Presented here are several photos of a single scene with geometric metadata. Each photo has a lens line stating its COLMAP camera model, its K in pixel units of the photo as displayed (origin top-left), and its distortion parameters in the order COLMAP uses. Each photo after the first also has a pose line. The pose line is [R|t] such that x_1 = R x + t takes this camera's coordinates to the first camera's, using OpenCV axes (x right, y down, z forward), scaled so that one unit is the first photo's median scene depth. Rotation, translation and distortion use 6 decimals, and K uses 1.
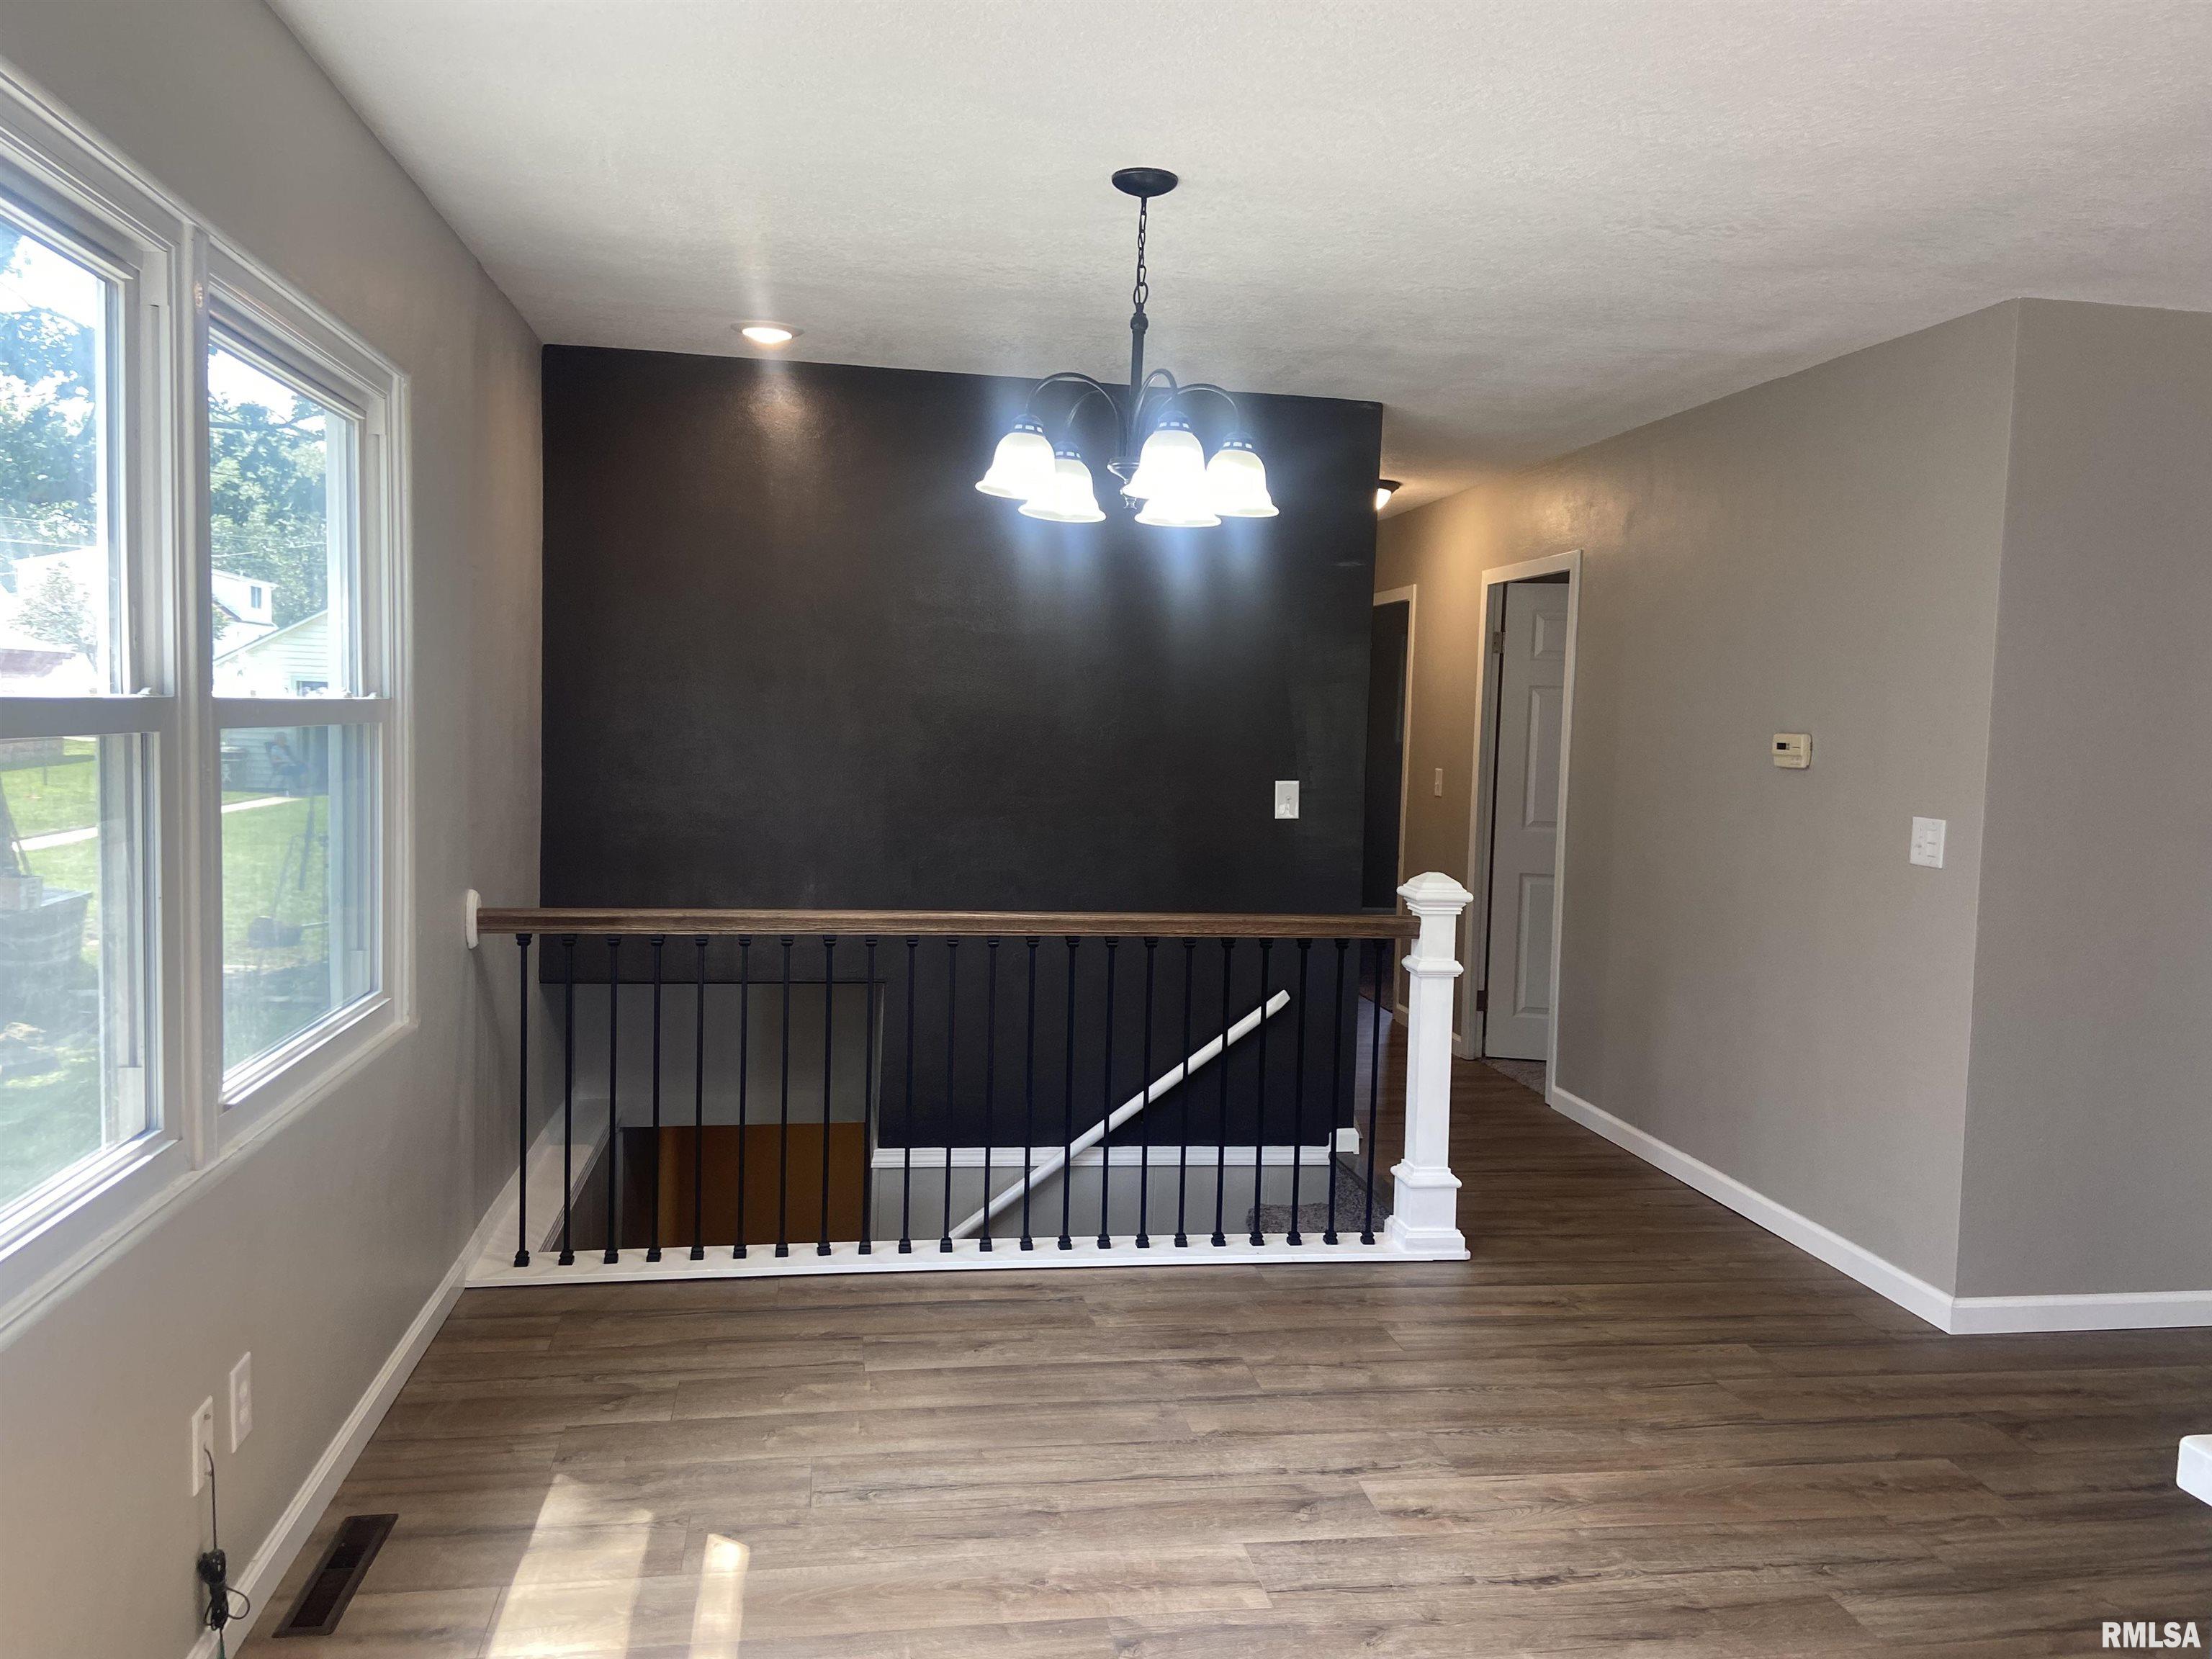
lens RADIAL K [[1664.4, 0, 1120.7], [0, 1664.4, 825.6], [0, 0, 1]] dist [0.123339, -0.153813]
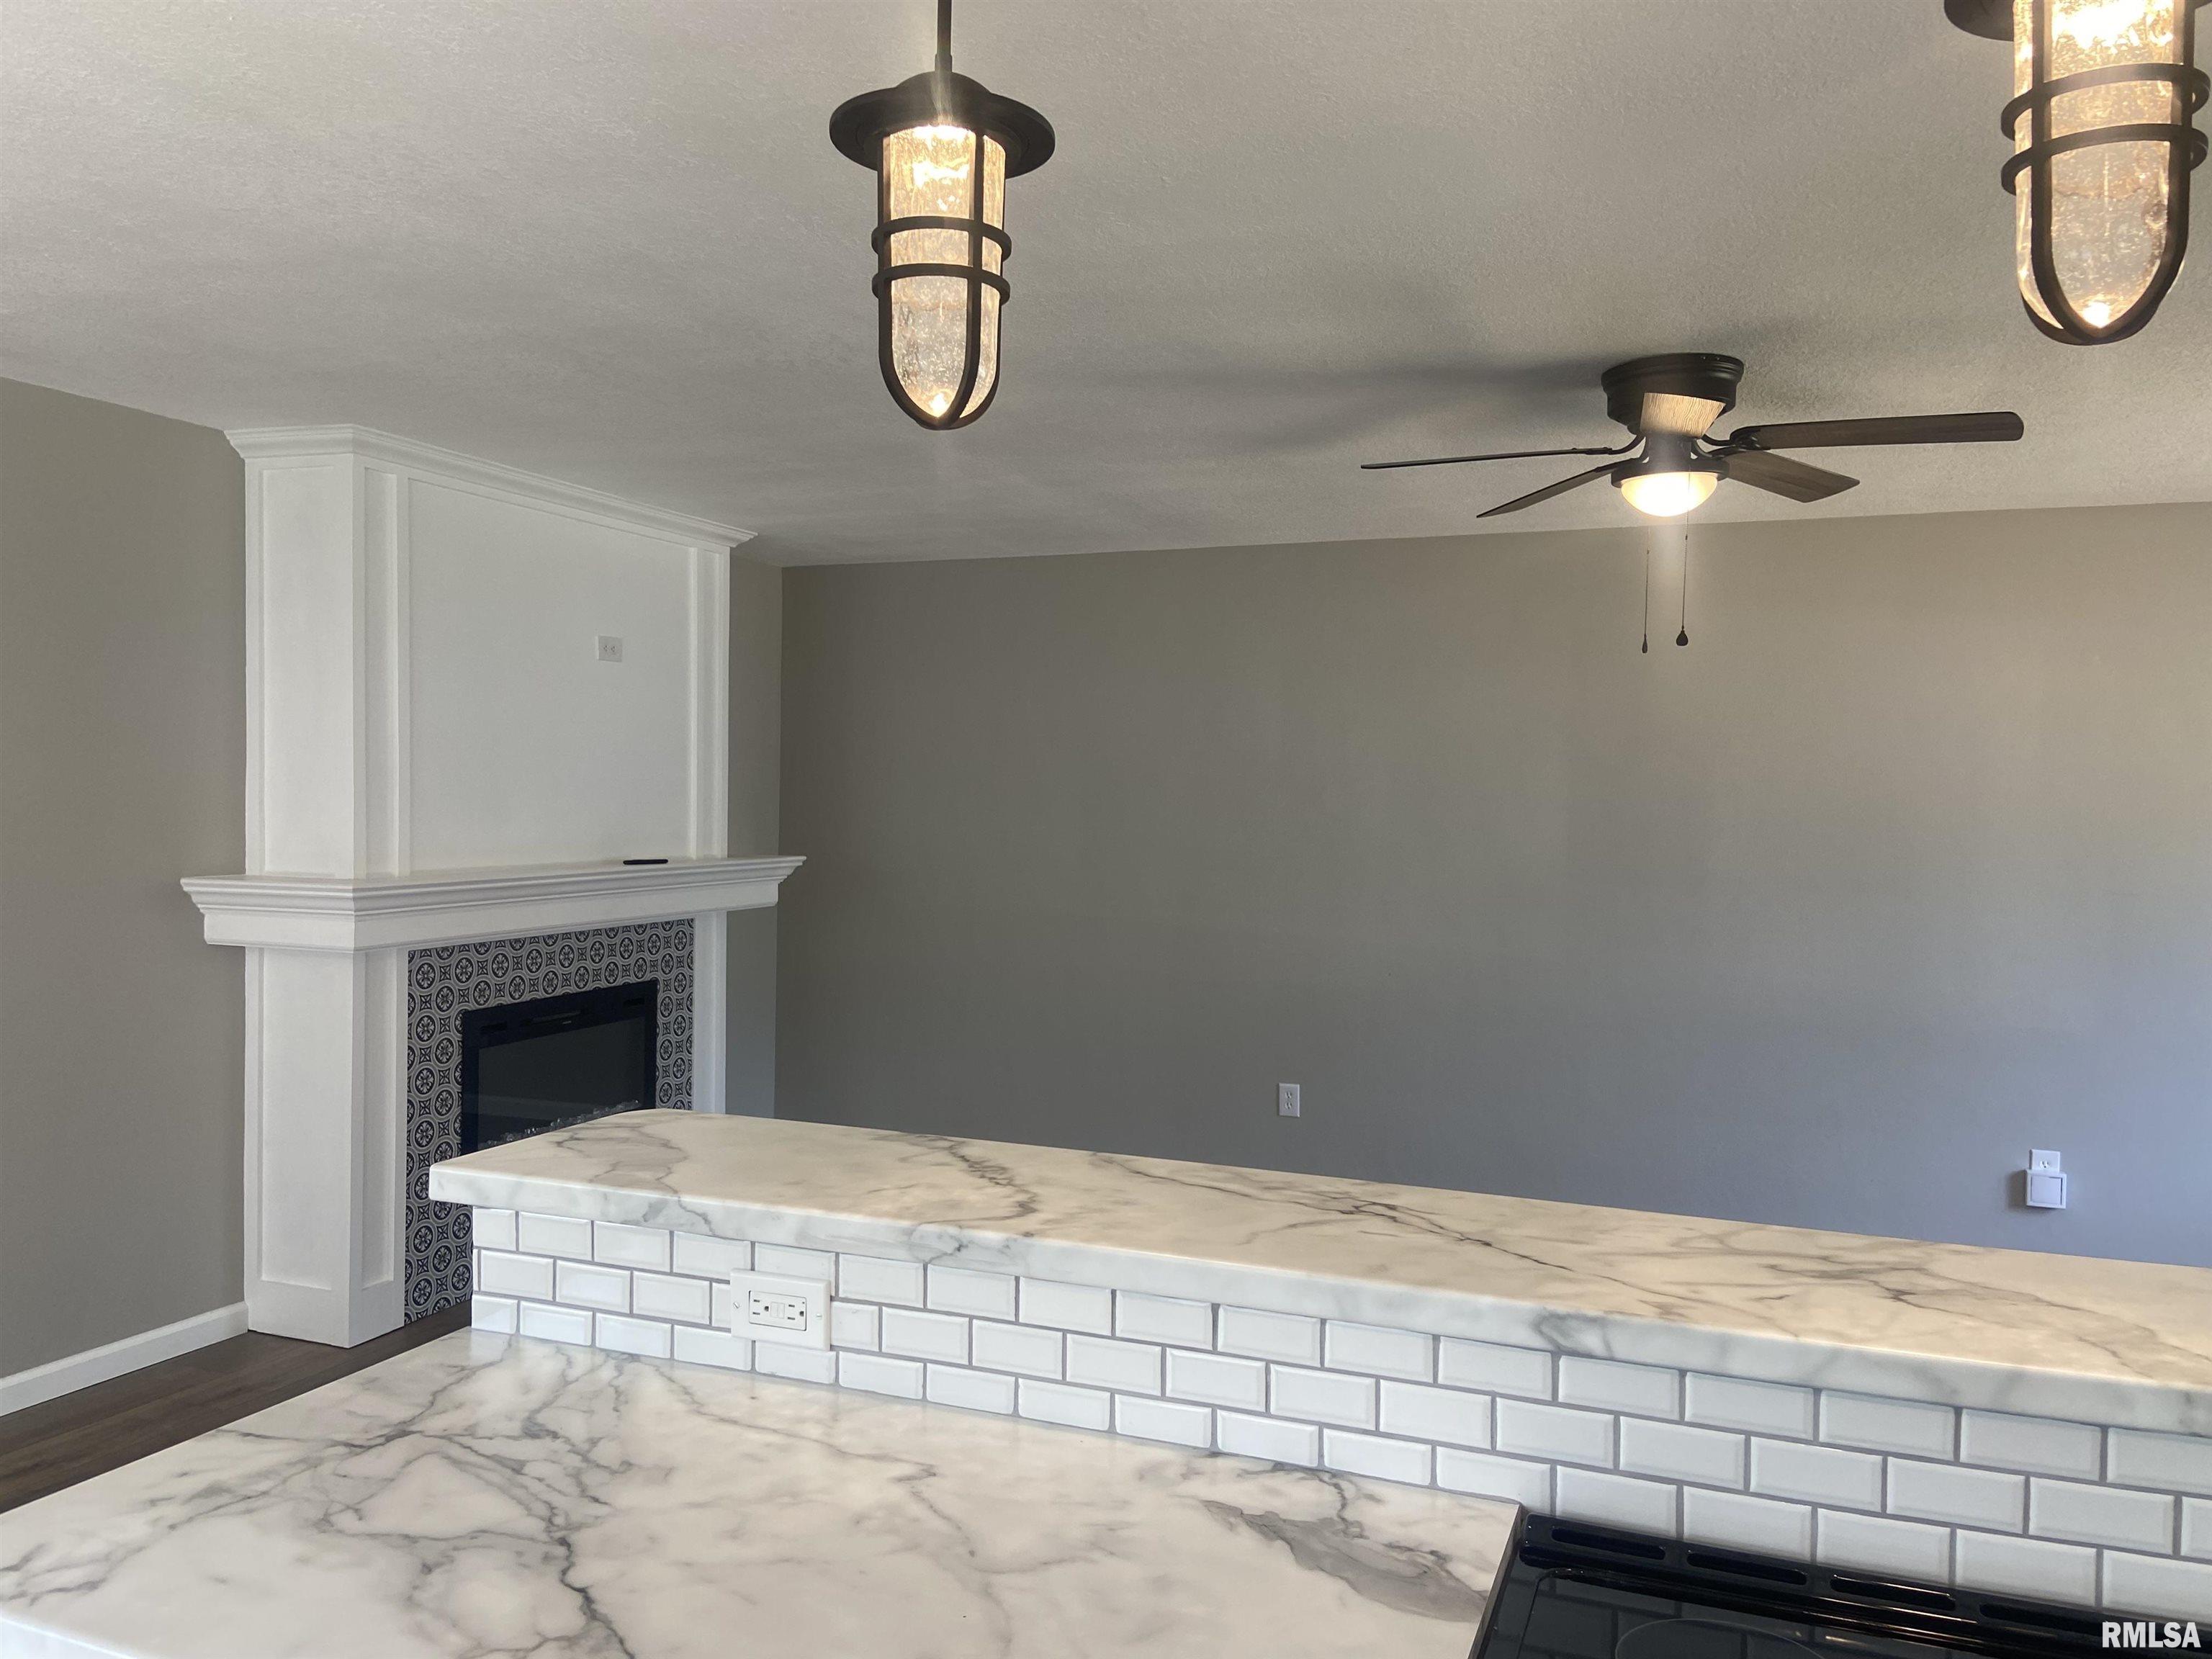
lens RADIAL K [[1664.4, 0, 1078.2], [0, 1664.4, 828.1], [0, 0, 1]] dist [0.123339, -0.153813]
pose [[0.529010, -0.042000, 0.847576, 0.056041], [0.057793, 0.998239, 0.013395, -0.019279], [-0.846646, 0.041898, 0.530505, -0.063182]]
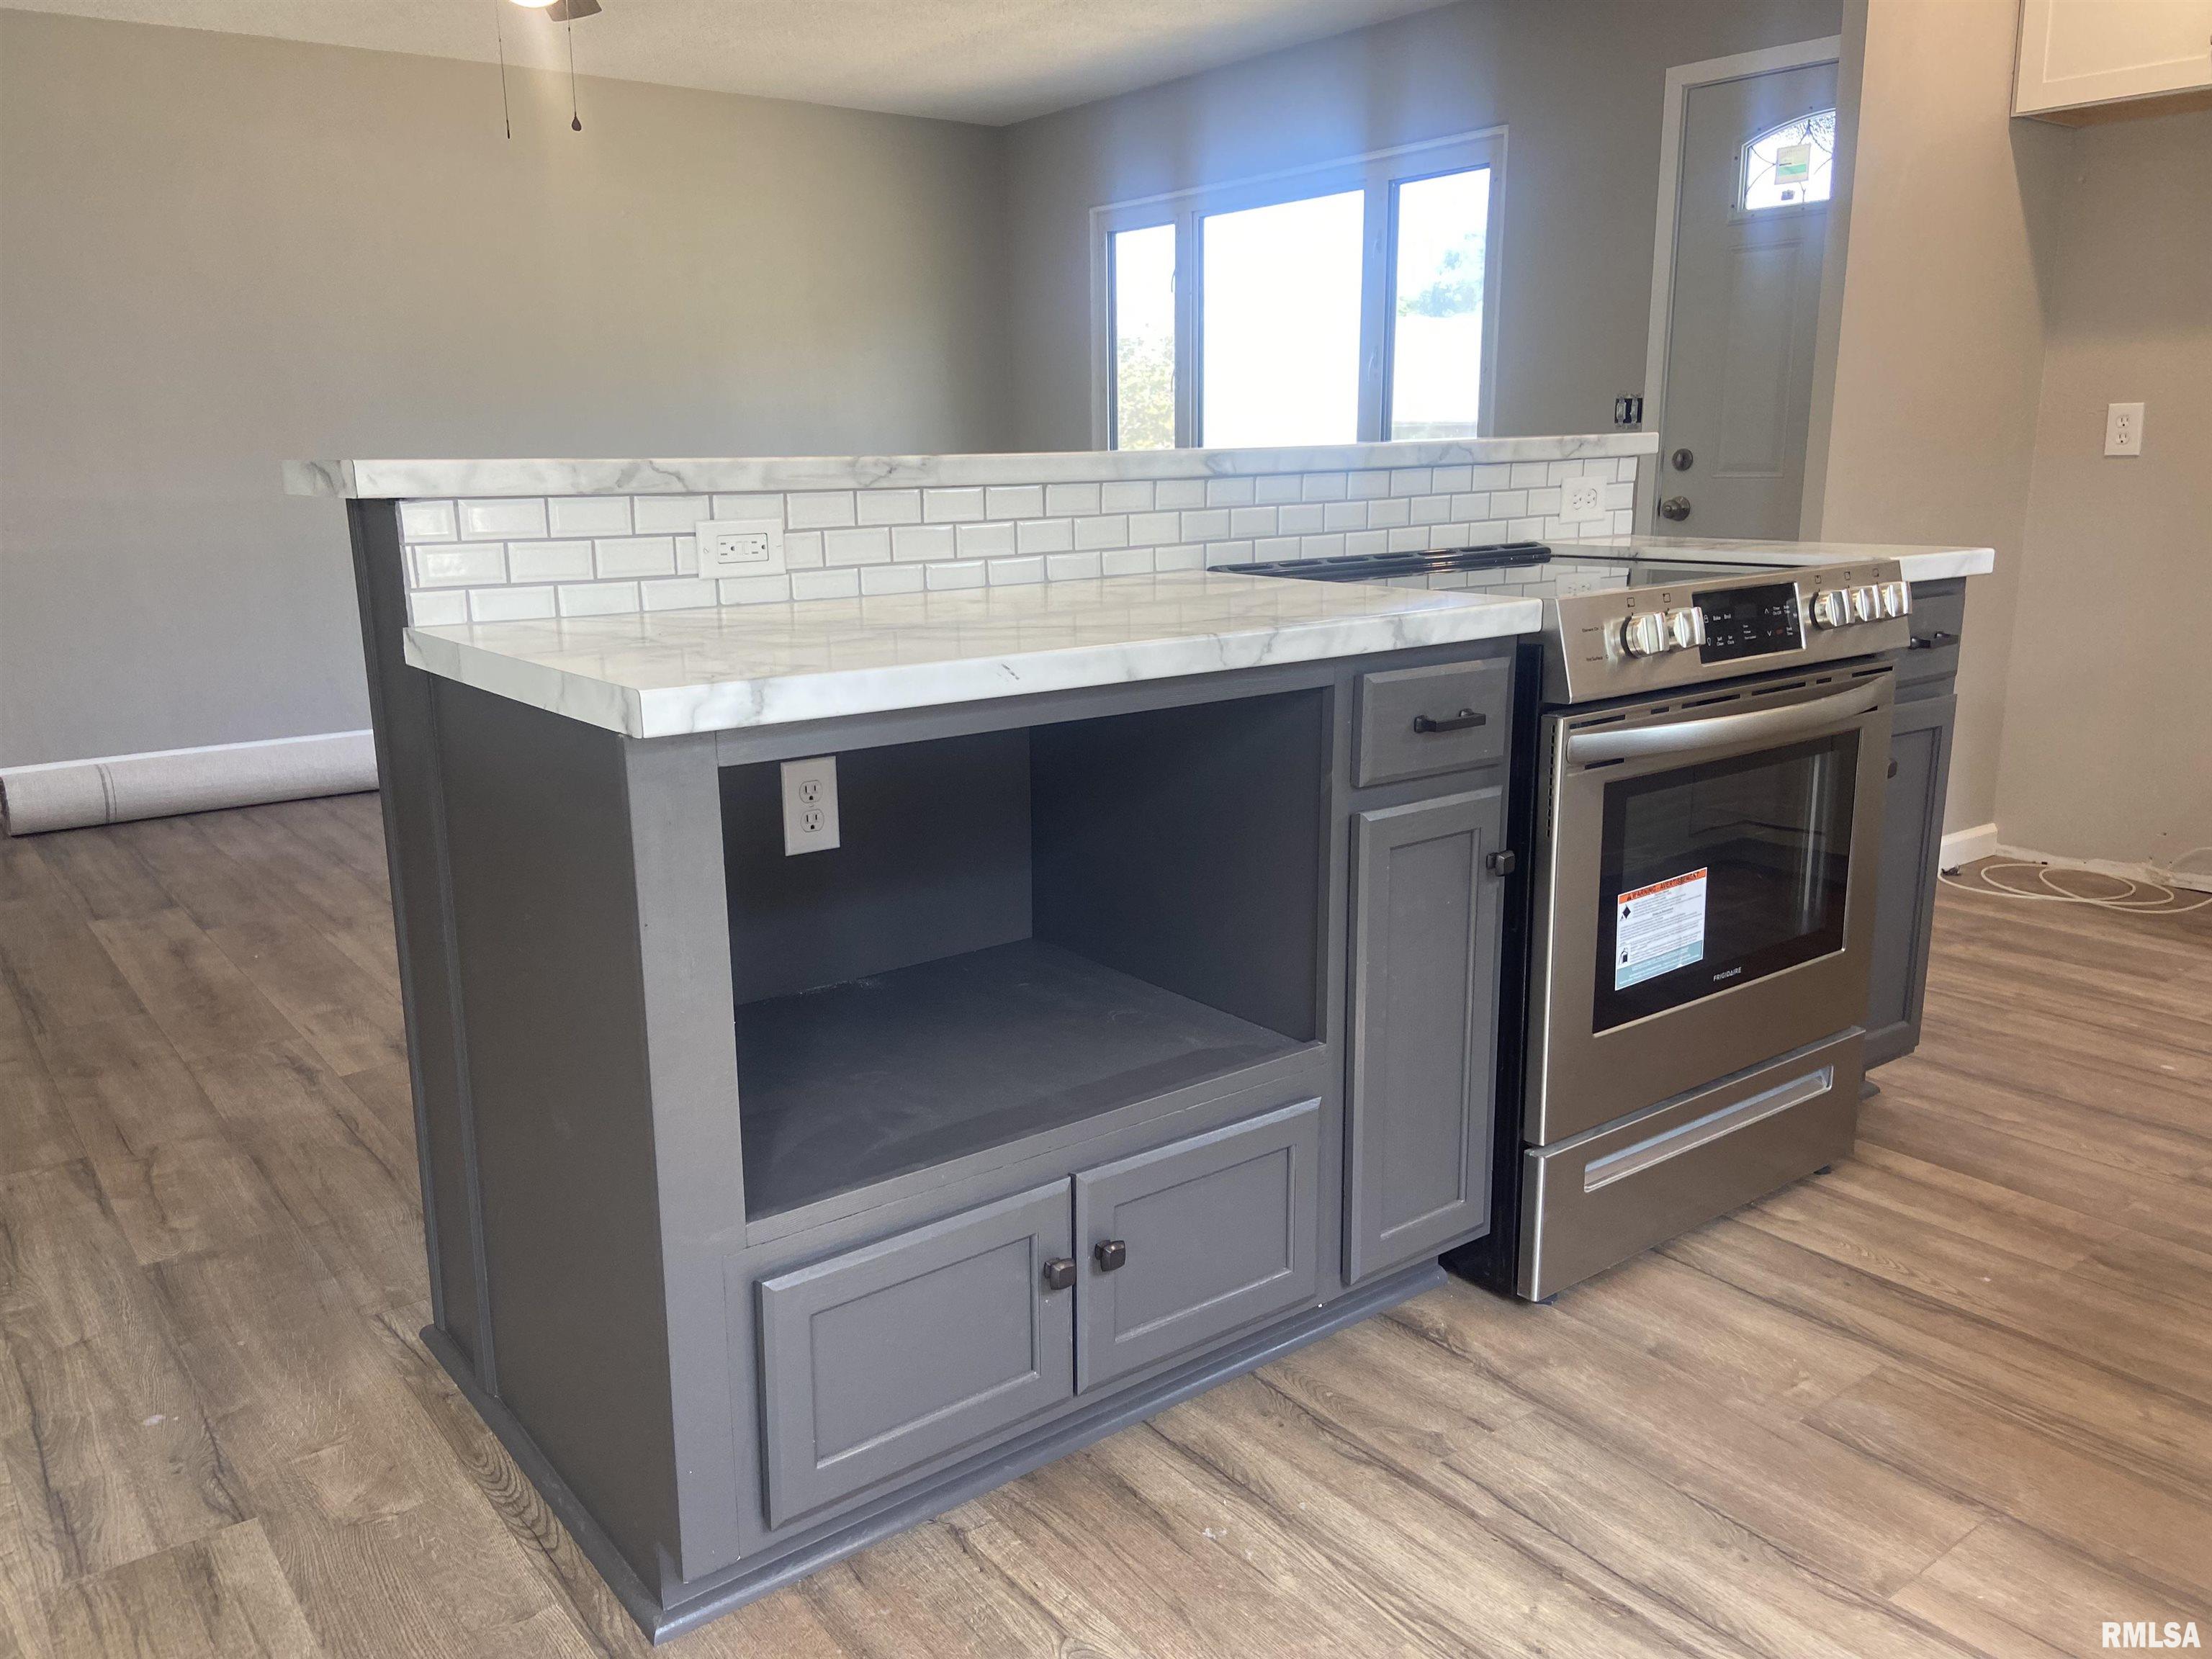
lens RADIAL K [[1664.4, 0, 1083.6], [0, 1664.4, 830.7], [0, 0, 1]] dist [0.123339, -0.153813]
pose [[-0.460263, -0.225026, 0.858791, -0.154649], [0.059558, 0.957338, 0.282767, 0.053104], [-0.885783, 0.181295, -0.427225, 0.412717]]
